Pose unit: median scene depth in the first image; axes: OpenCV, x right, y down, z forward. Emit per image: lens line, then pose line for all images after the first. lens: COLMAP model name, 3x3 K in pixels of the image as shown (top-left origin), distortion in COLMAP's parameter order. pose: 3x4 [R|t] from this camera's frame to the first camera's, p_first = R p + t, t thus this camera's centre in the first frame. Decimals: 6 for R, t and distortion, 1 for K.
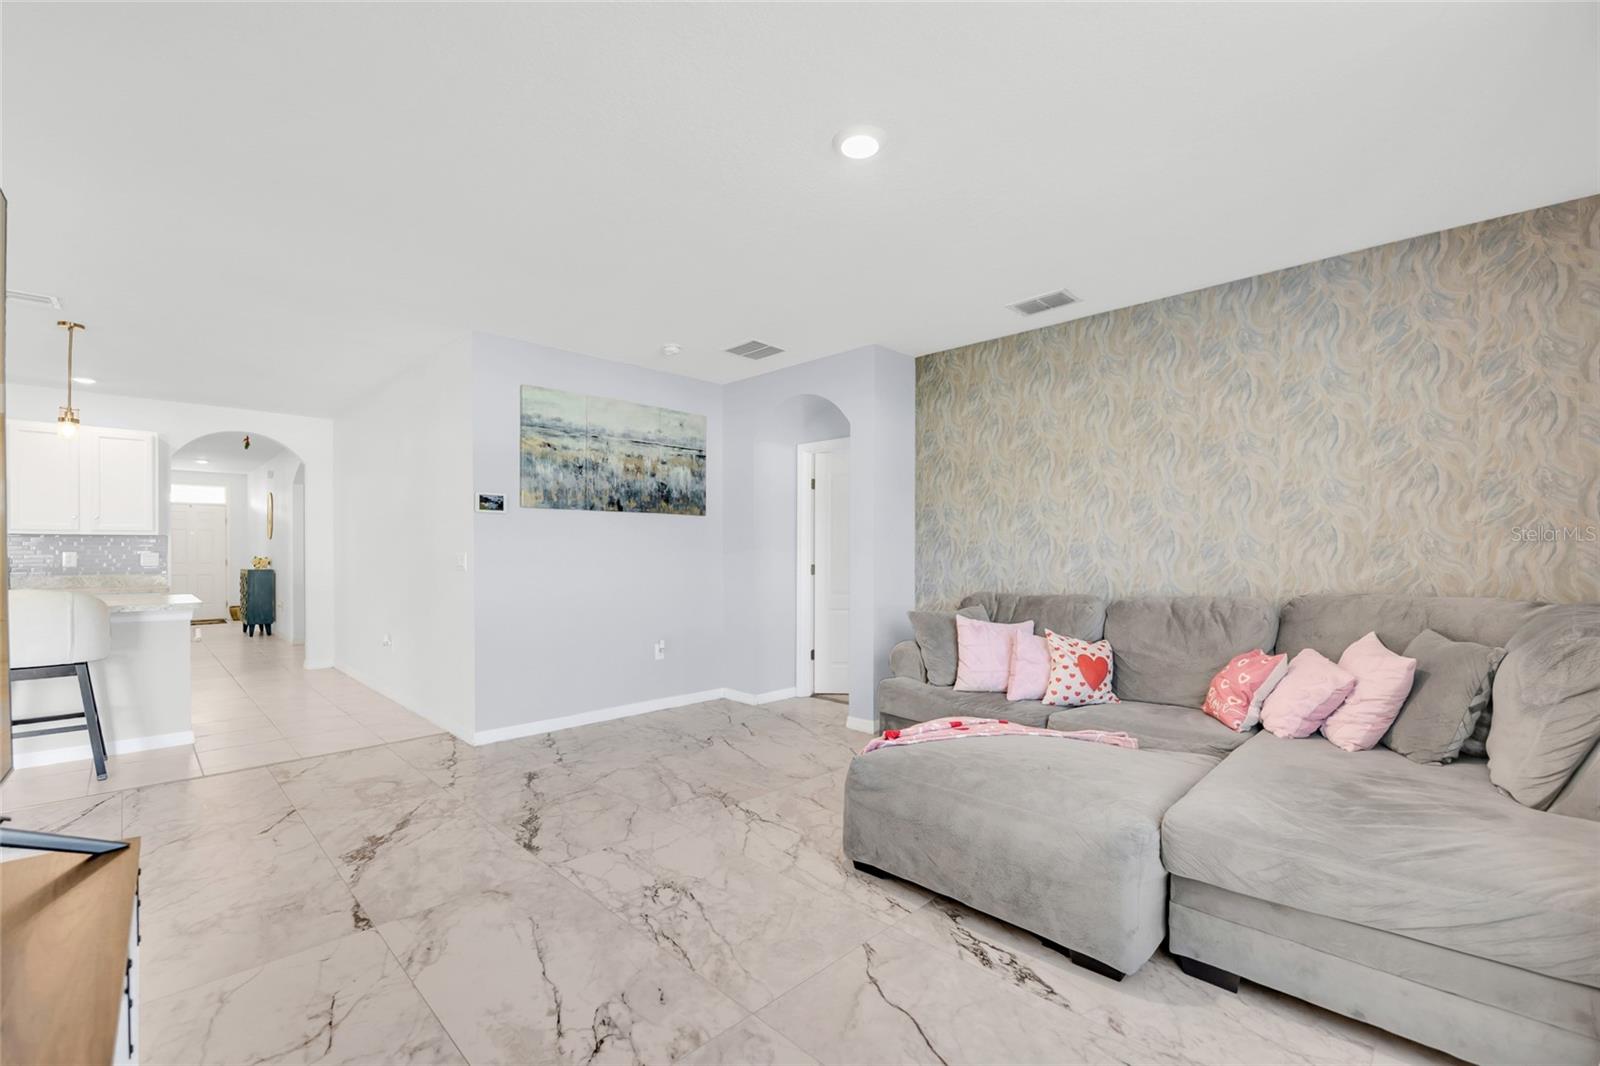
lens RADIAL K [[682.8, 0, 804.1], [0, 682.8, 547.5], [0, 0, 1]] dist [-0.014992, -0.000248]
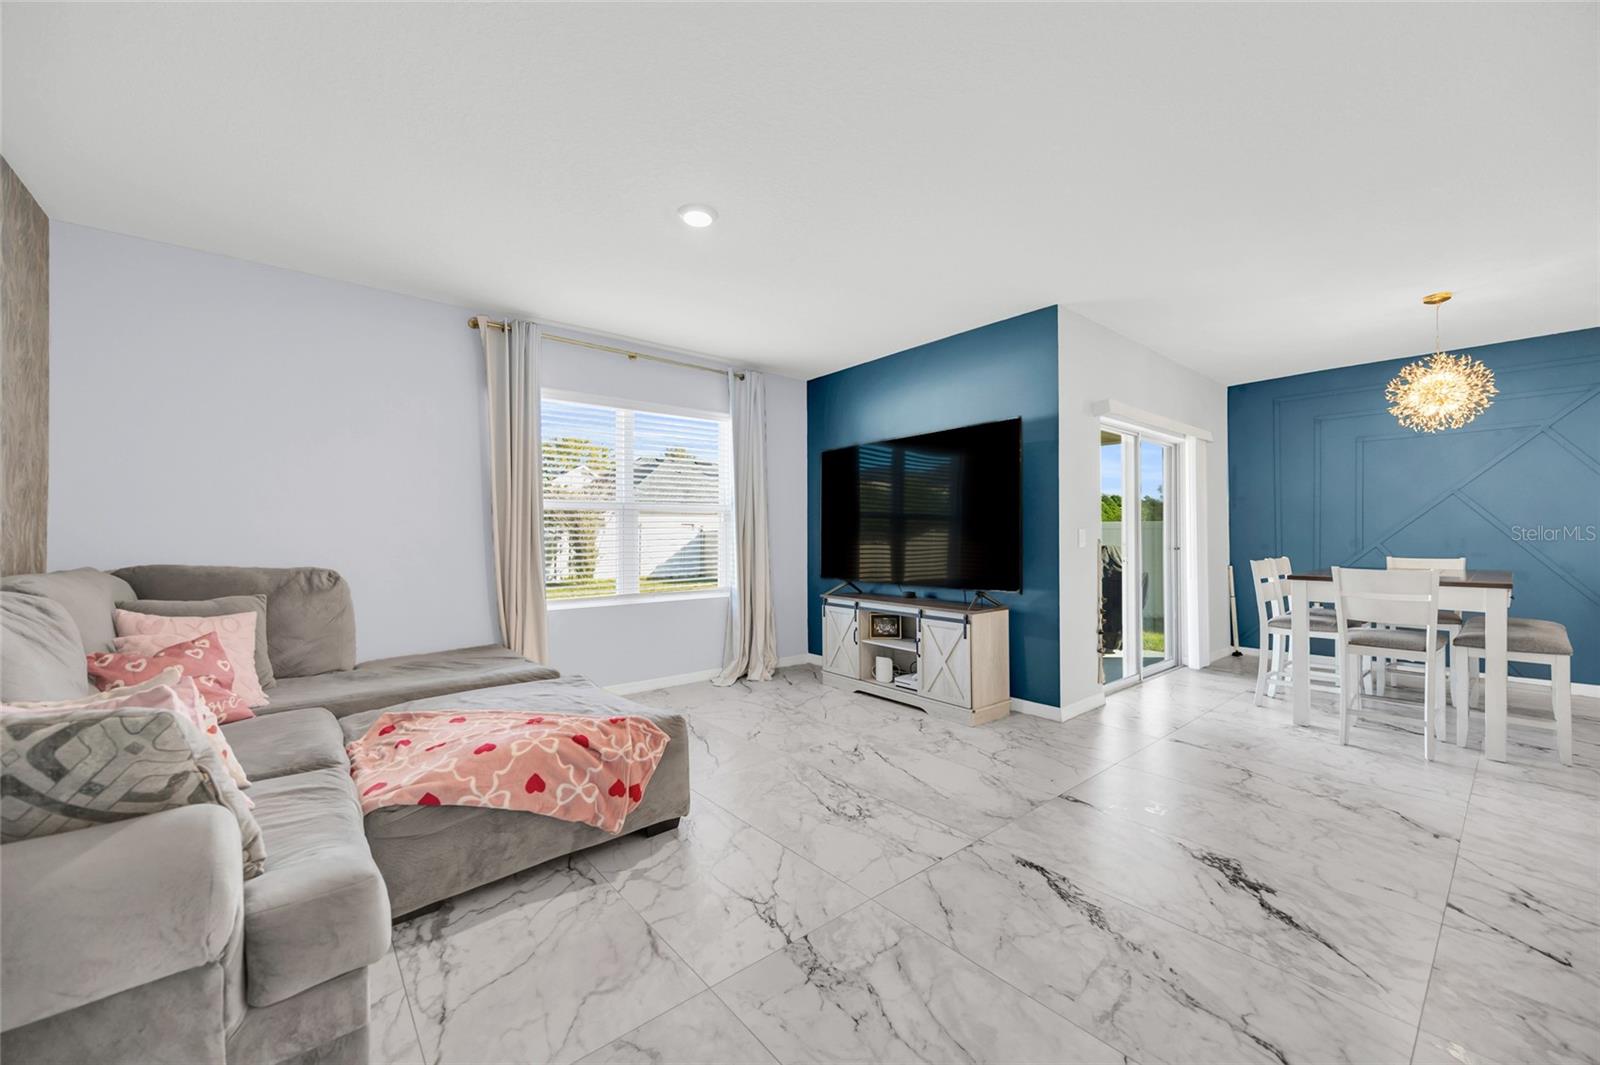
lens RADIAL K [[616.1, 0, 807.9], [0, 616.1, 529.2], [0, 0, 1]] dist [-0.002116, -0.000095]
pose [[-0.996438, 0.006758, 0.084052, -0.172788], [0.005041, 0.999775, -0.020627, 0.032542], [-0.084173, -0.020130, -0.996248, 1.626507]]
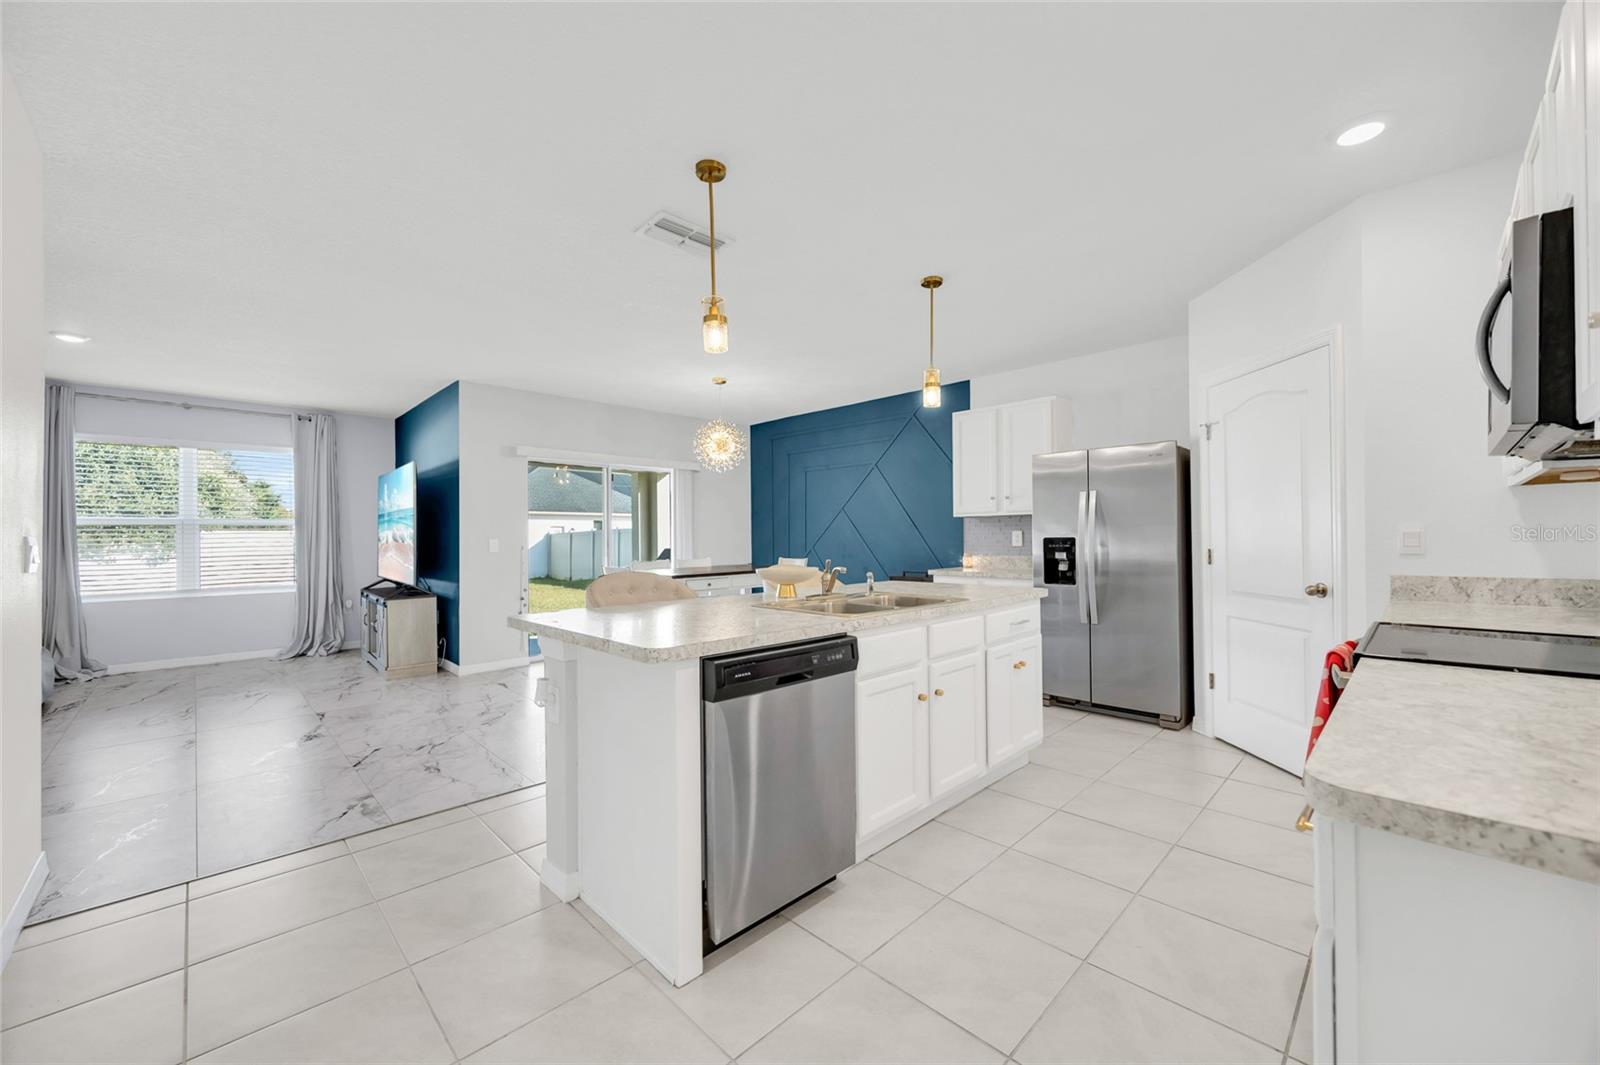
lens RADIAL K [[616.1, 0, 815.9], [0, 616.1, 533.1], [0, 0, 1]] dist [-0.002116, -0.000095]
pose [[-0.999942, 0.010552, 0.002179, -1.592761], [0.010526, 0.999875, -0.011813, 0.021355], [-0.002304, -0.011790, -0.999928, 2.098263]]
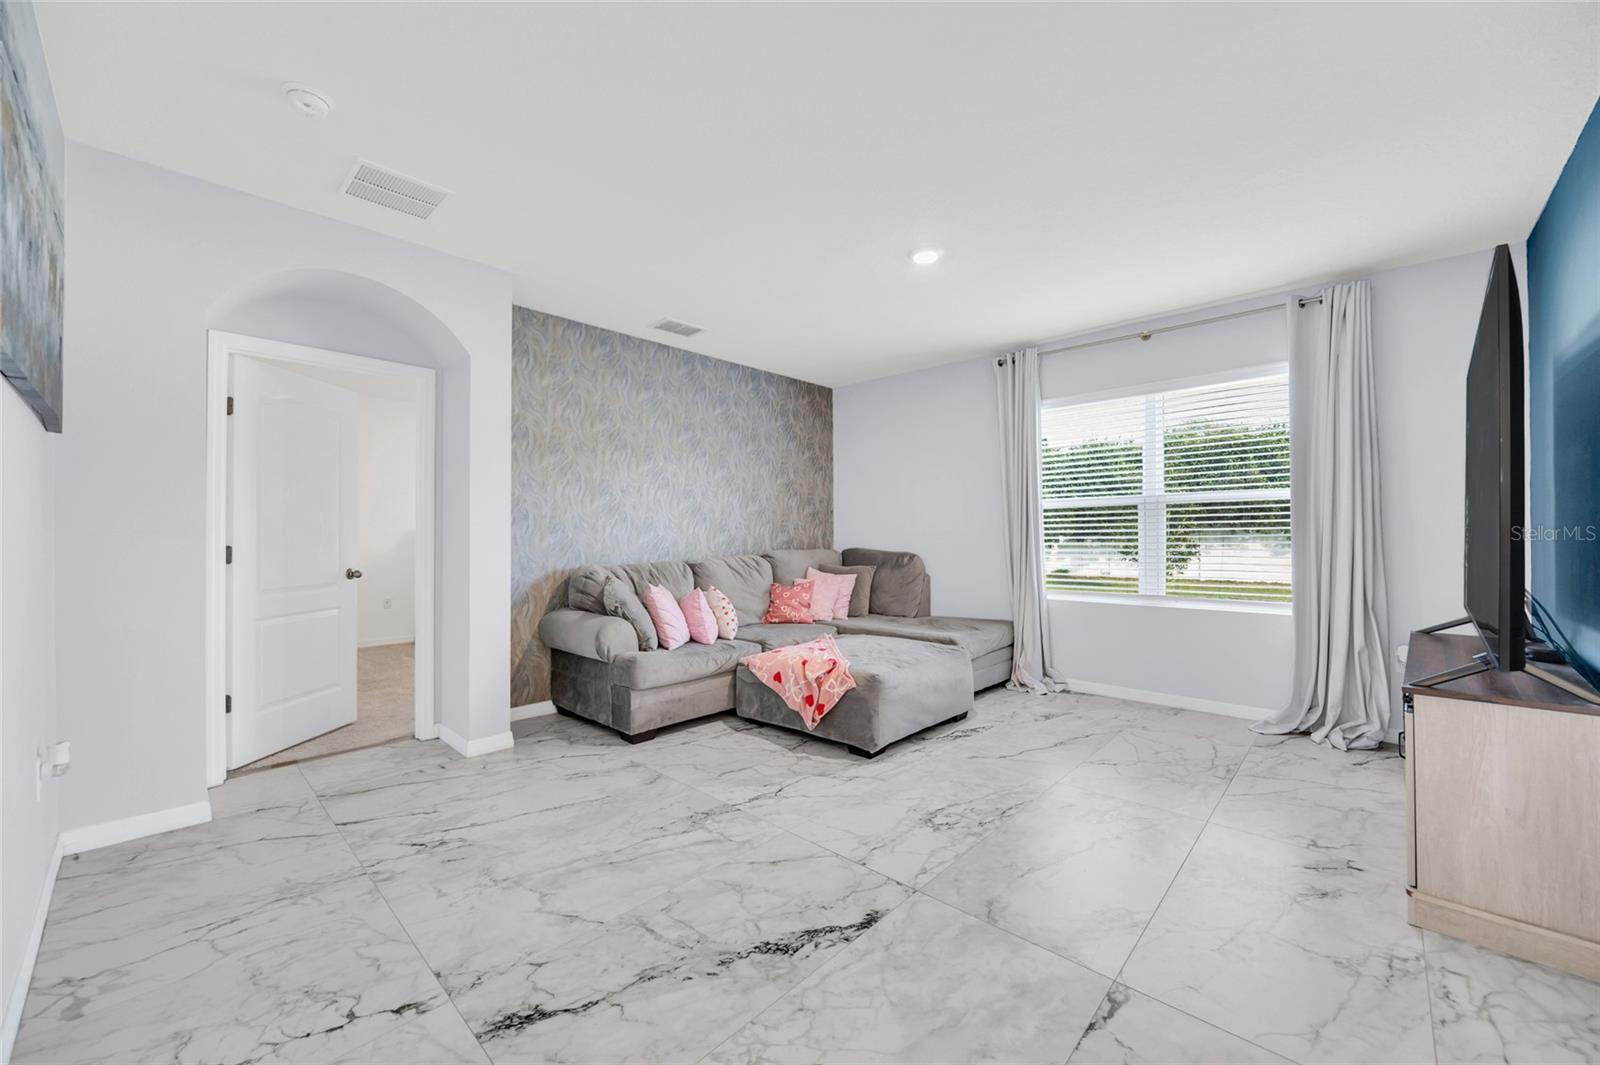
lens RADIAL K [[616.1, 0, 804.9], [0, 616.1, 531.7], [0, 0, 1]] dist [-0.002116, -0.000095]
pose [[-0.032099, 0.006364, 0.999464, -0.961785], [-0.003080, 0.999974, -0.006466, 0.026301], [-0.999480, -0.003286, -0.032079, 0.988105]]
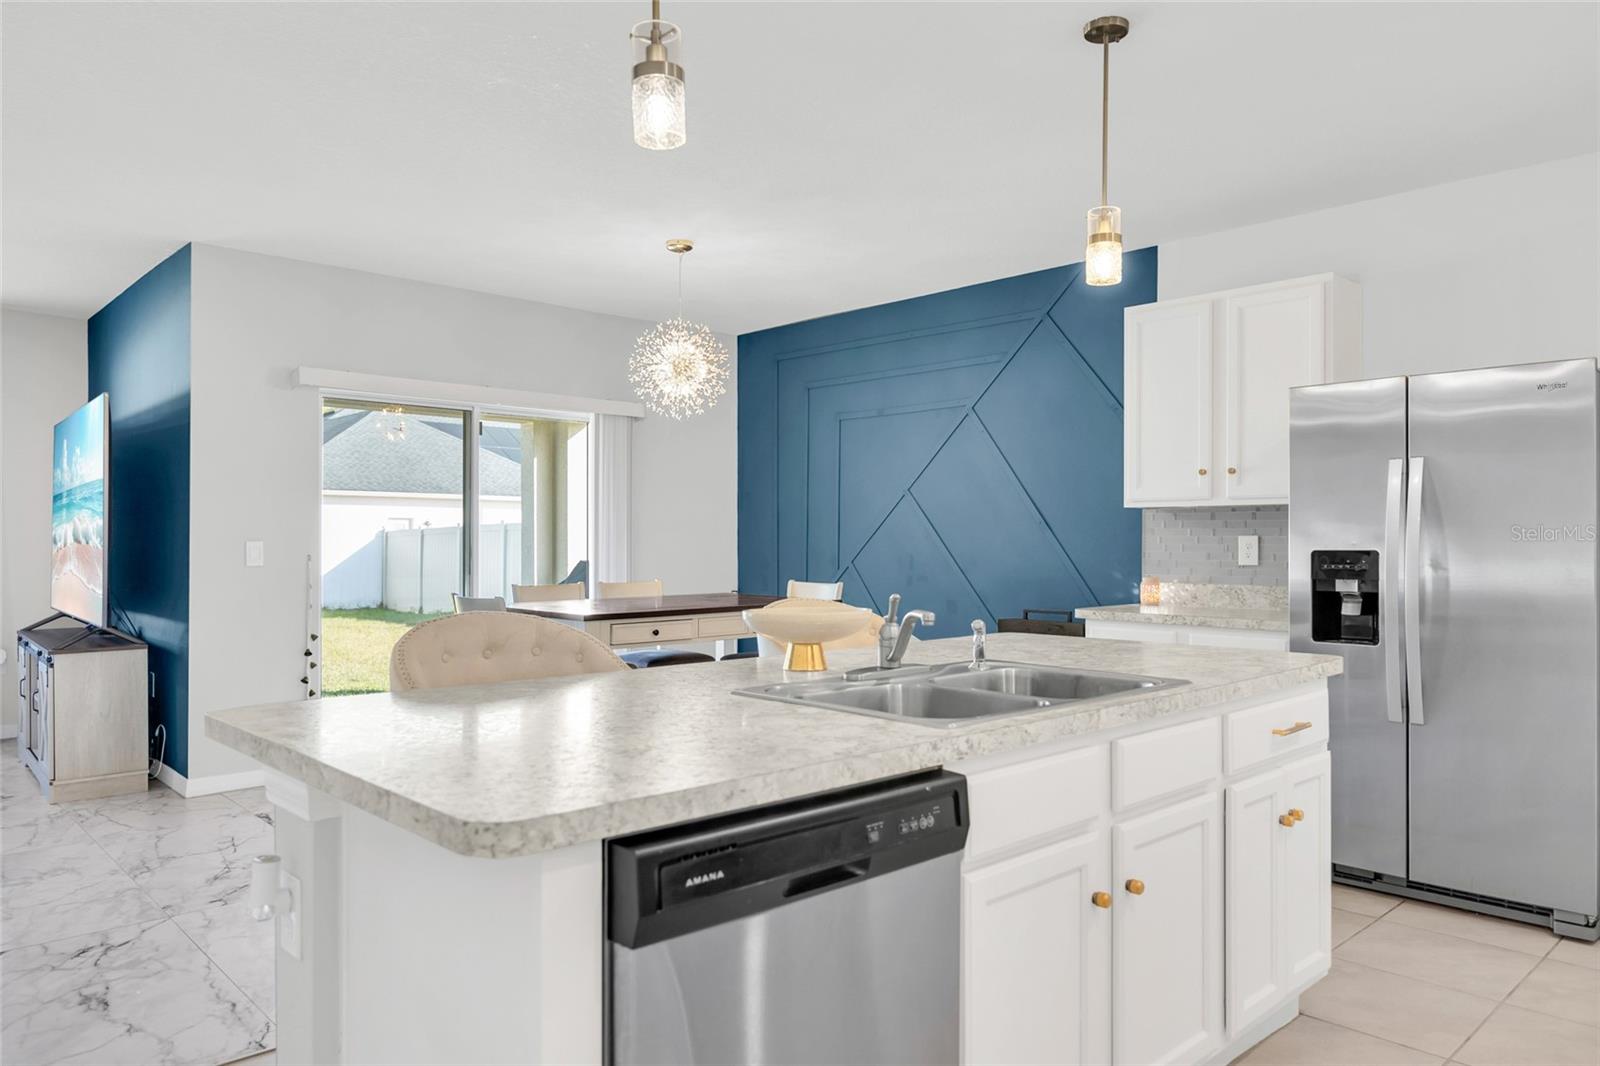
lens RADIAL K [[1068.7, 0, 819.3], [0, 1068.7, 539.9], [0, 0, 1]] dist [0.001849, -0.006294]
pose [[-0.999473, 0.000090, 0.032447, -1.579932], [-0.000120, 0.999979, -0.006496, 0.016358], [-0.032447, -0.006496, -0.999452, 1.937056]]
